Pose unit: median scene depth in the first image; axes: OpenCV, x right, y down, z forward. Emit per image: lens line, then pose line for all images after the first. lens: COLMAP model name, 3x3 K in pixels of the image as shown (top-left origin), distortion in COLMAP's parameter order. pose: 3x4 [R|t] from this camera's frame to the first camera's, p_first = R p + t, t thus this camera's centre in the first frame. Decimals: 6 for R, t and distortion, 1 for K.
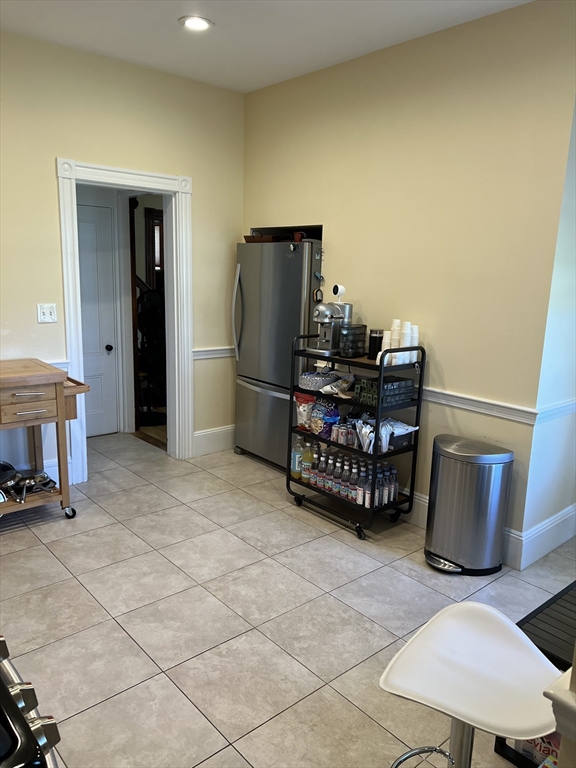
lens RADIAL K [[575.2, 0, 290.2], [0, 575.2, 385.0], [0, 0, 1]] dist [0.061210, -0.067380]
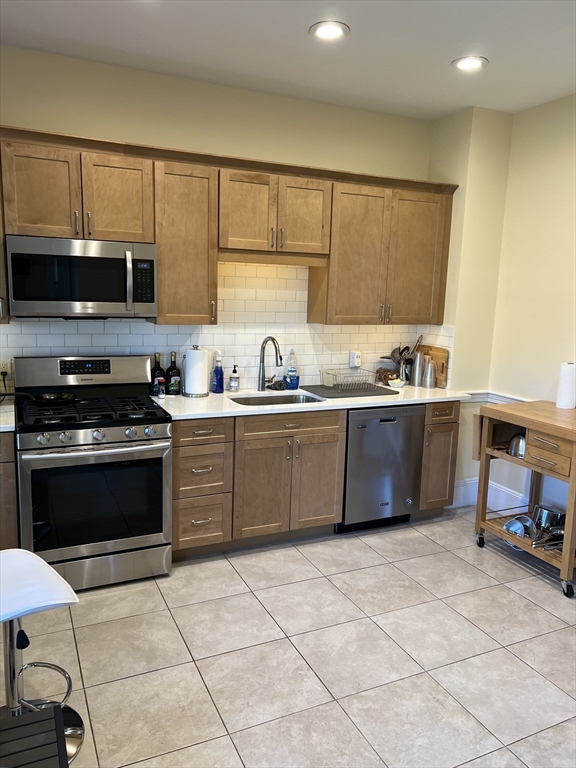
lens RADIAL K [[575.2, 0, 286.9], [0, 575.2, 386.6], [0, 0, 1]] dist [0.061210, -0.067380]
pose [[-0.275443, 0.118453, -0.953992, 0.775397], [-0.228655, 0.955826, 0.184700, -0.200149], [0.933728, 0.269009, -0.236190, 1.024395]]
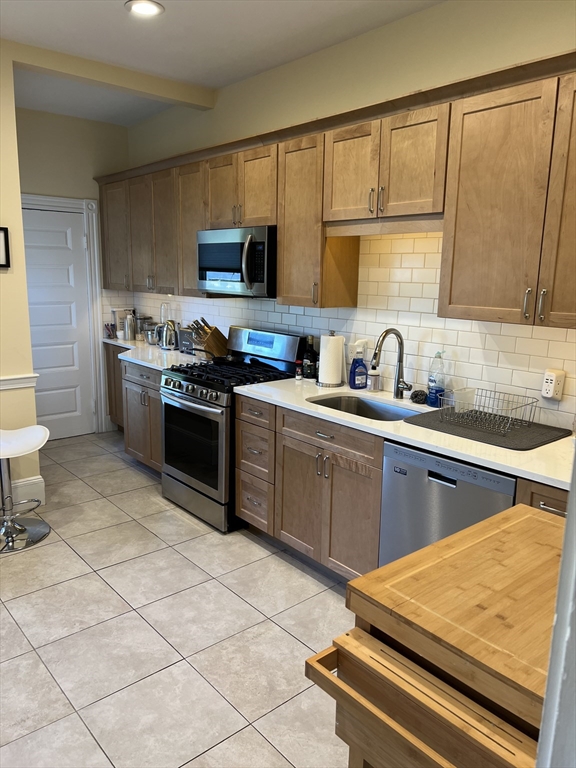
lens RADIAL K [[575.2, 0, 283.4], [0, 575.2, 382.8], [0, 0, 1]] dist [0.061210, -0.067380]
pose [[-0.998531, -0.054183, -0.000809, -0.448464], [-0.050360, 0.922357, 0.383041, -0.374783], [-0.020008, 0.382519, -0.923731, 1.726799]]
